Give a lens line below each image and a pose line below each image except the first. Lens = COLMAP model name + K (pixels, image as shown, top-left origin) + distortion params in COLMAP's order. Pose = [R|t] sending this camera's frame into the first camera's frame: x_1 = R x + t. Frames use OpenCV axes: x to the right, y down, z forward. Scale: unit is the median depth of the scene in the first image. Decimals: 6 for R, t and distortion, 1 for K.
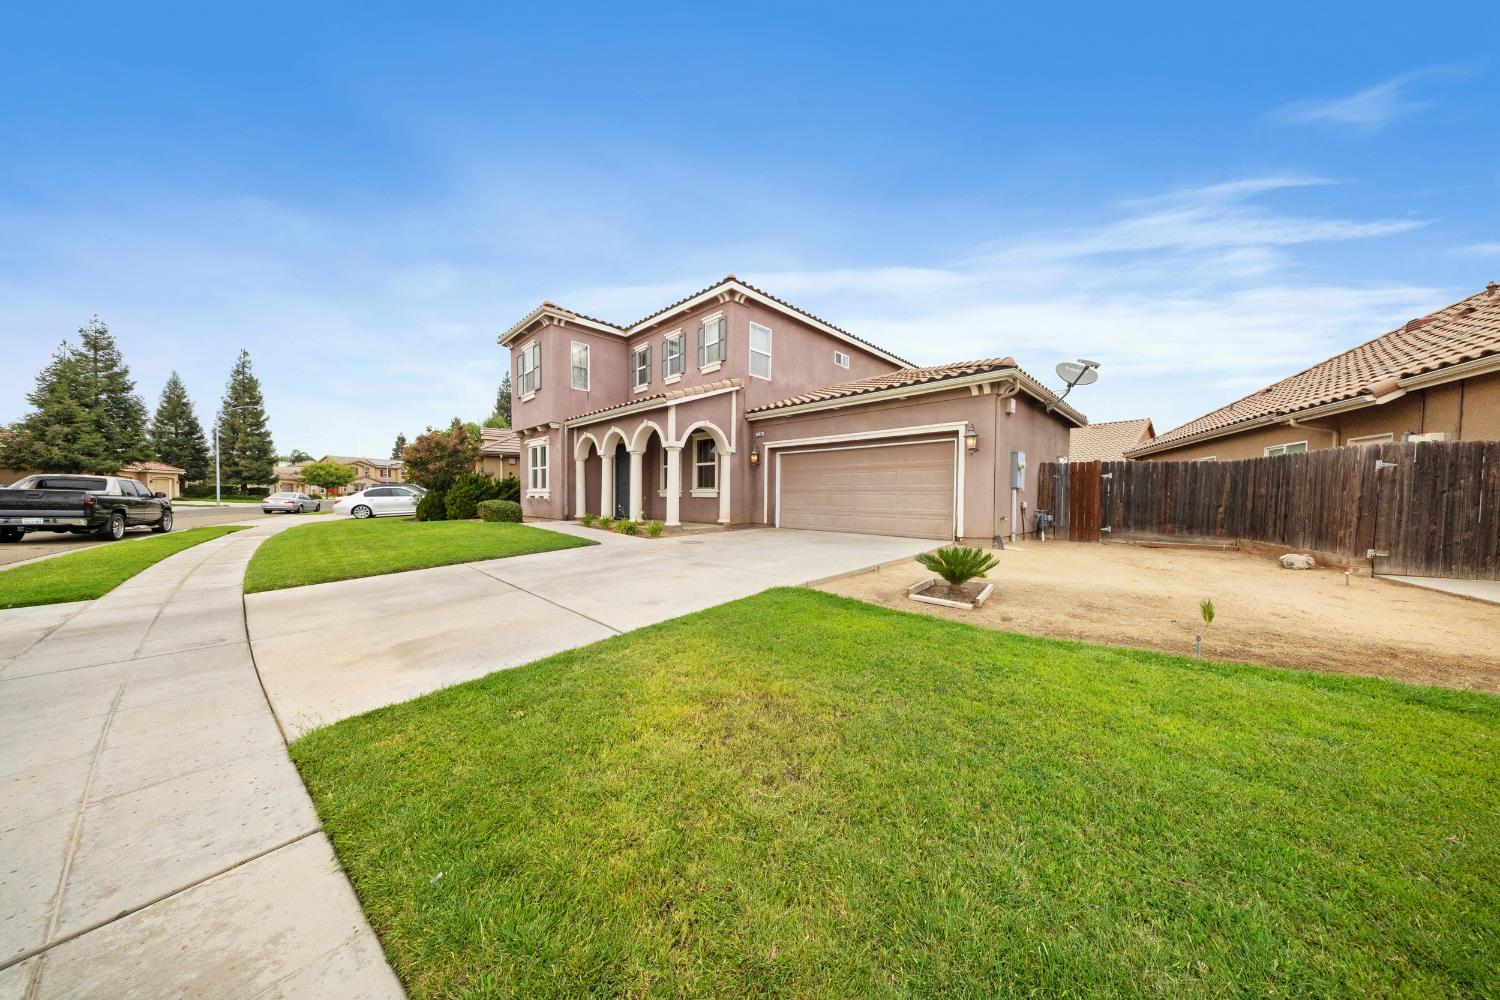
lens RADIAL K [[447.7, 0, 750.0], [0, 447.7, 500.0], [0, 0, 1]] dist [0.000723, -0.000104]
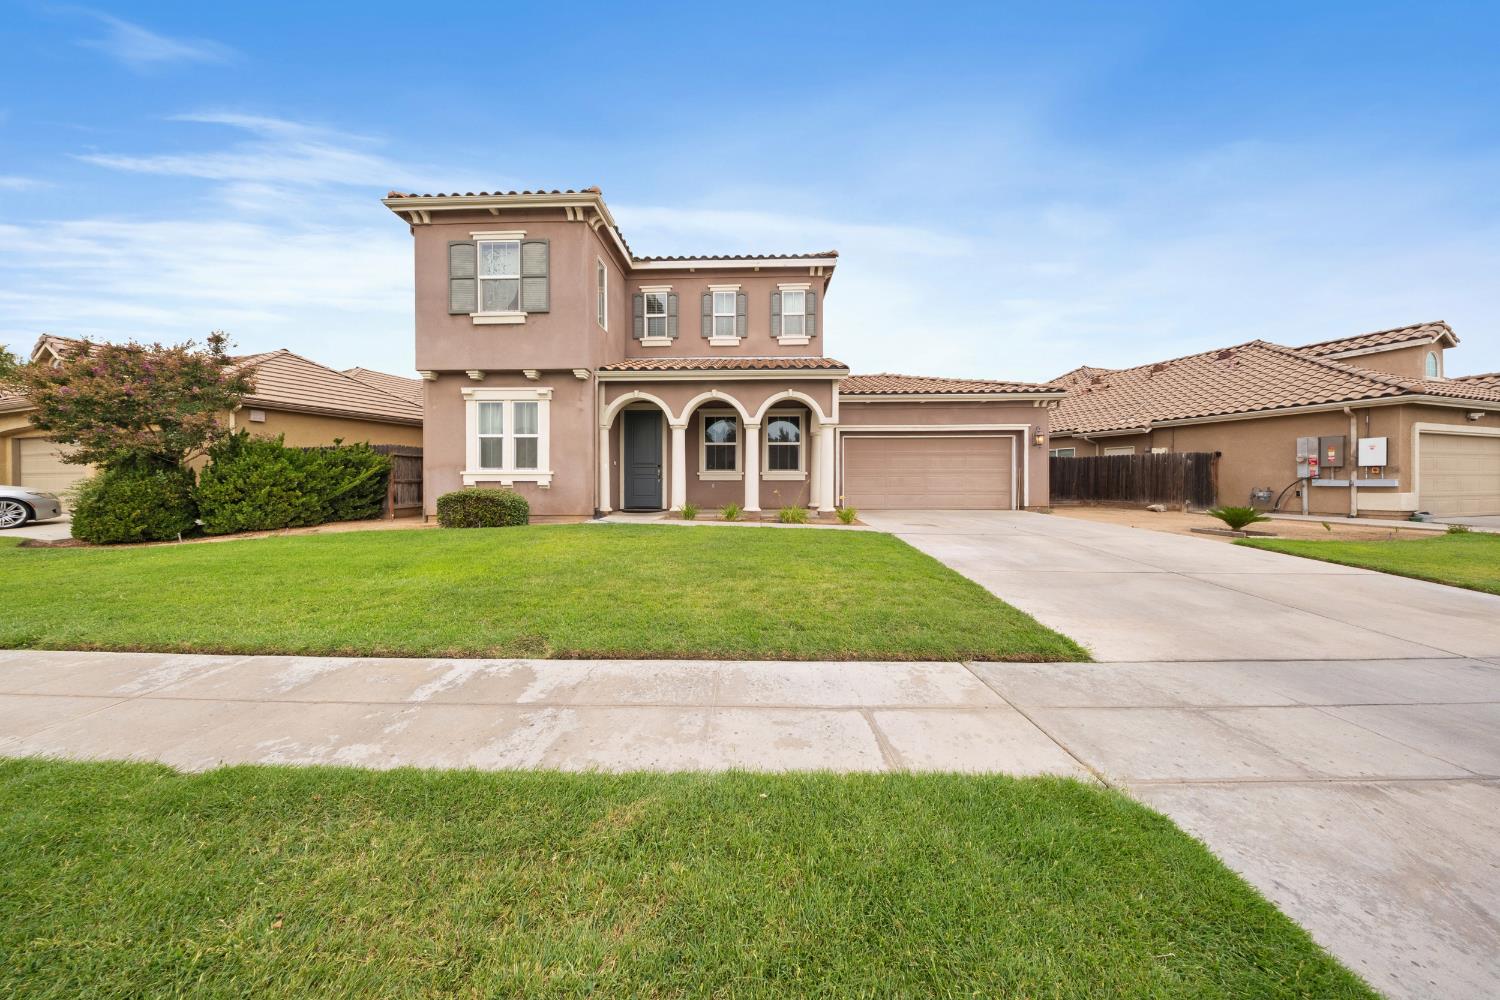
lens RADIAL K [[456.5, 0, 746.0], [0, 456.5, 477.2], [0, 0, 1]] dist [0.001265, -0.001953]
pose [[0.735269, -0.003361, 0.677767, -0.792798], [0.014060, 0.999848, -0.010294, -0.003863], [-0.677630, 0.017099, 0.735204, 0.373855]]
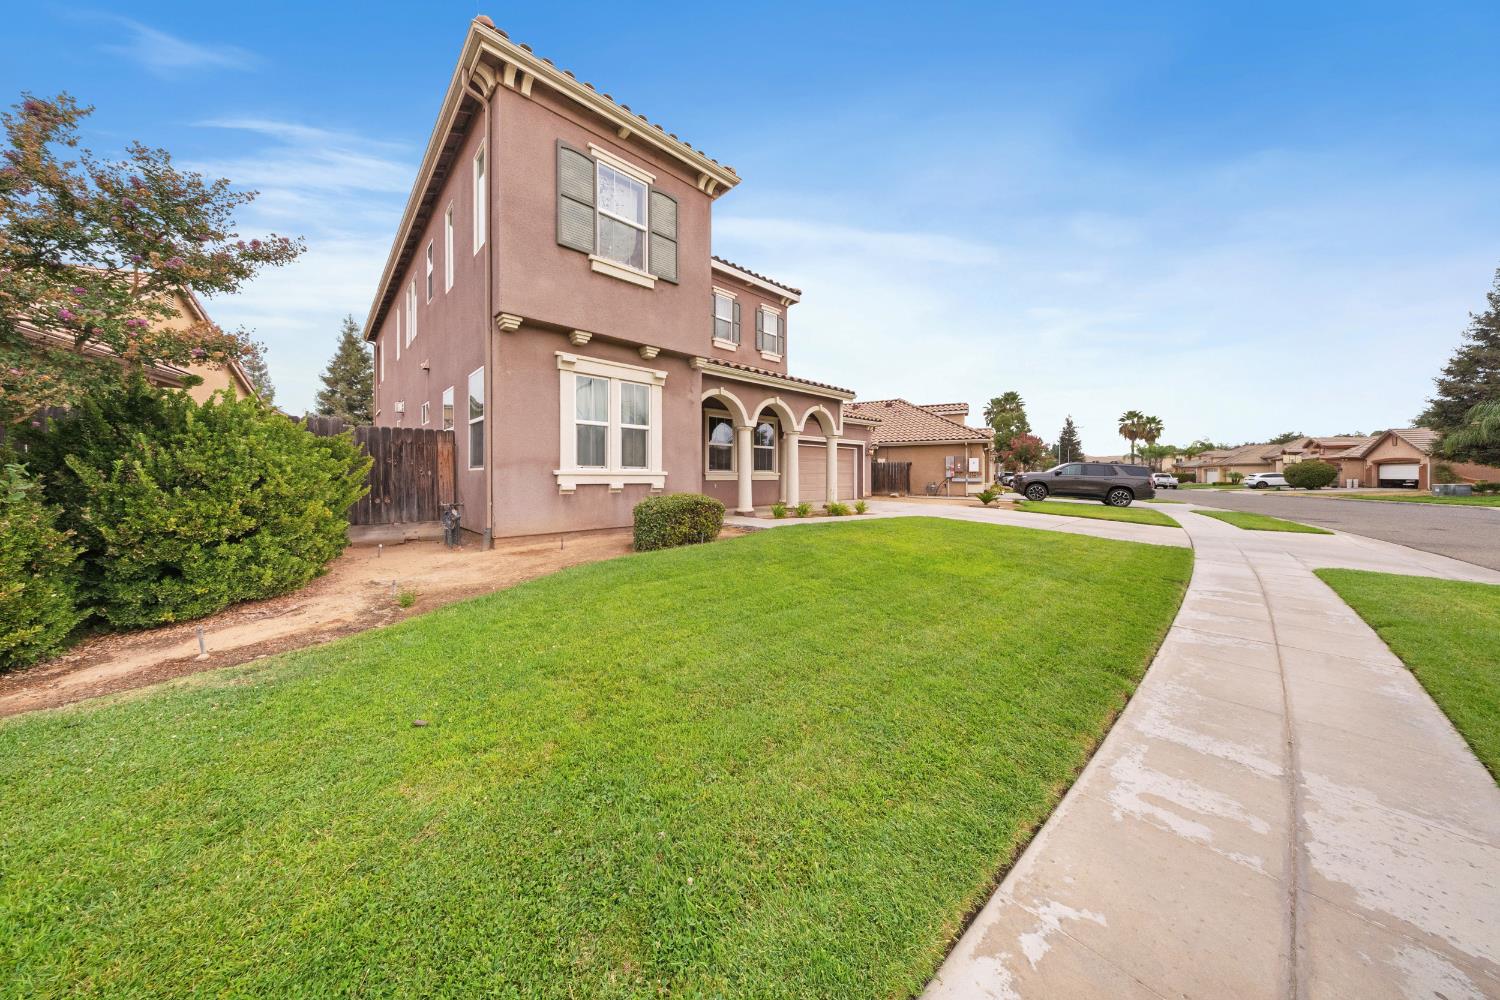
lens RADIAL K [[456.7, 0, 735.8], [0, 456.7, 473.0], [0, 0, 1]] dist [0.000320, 0.000249]
pose [[0.053079, 0.002087, 0.998588, -1.147697], [0.014569, 0.999890, -0.002864, -0.020606], [-0.998484, 0.014700, 0.053042, 1.019183]]
